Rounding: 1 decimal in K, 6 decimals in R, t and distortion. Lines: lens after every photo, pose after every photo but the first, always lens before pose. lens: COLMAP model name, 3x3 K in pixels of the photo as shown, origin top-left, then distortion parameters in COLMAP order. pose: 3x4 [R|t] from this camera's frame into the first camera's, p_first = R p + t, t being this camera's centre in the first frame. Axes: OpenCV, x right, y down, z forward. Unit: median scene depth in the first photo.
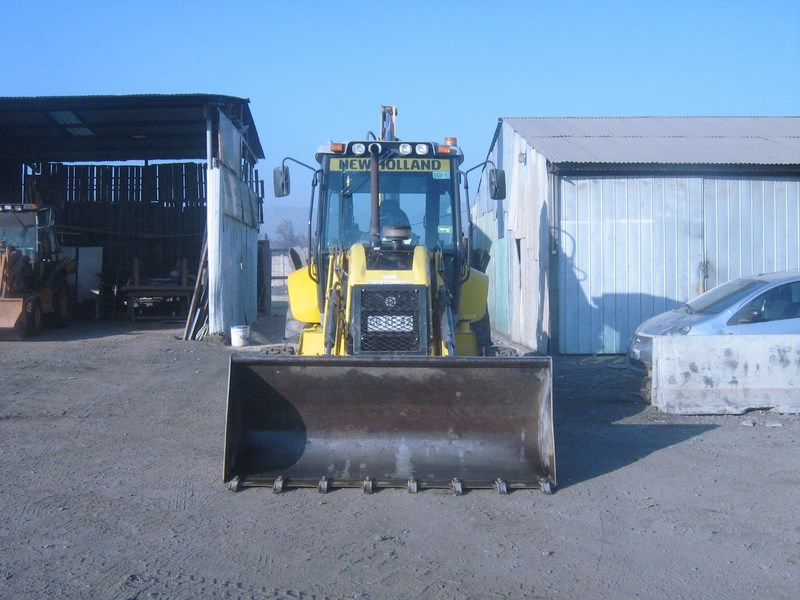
lens RADIAL K [[891.1, 0, 398.0], [0, 891.1, 296.0], [0, 0, 1]] dist [-0.066701, 0.000000]
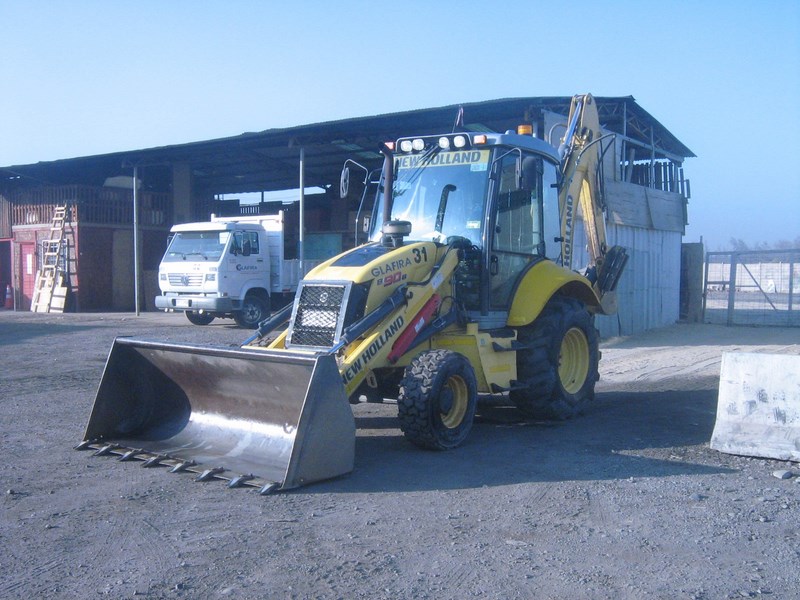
lens RADIAL K [[891.1, 0, 396.2], [0, 891.1, 303.4], [0, 0, 1]] dist [-0.066701, 0.000000]
pose [[0.801116, 0.026455, -0.597925, 0.542331], [-0.025610, 0.999623, 0.009914, 0.000870], [0.597961, 0.007371, 0.801491, 0.195257]]
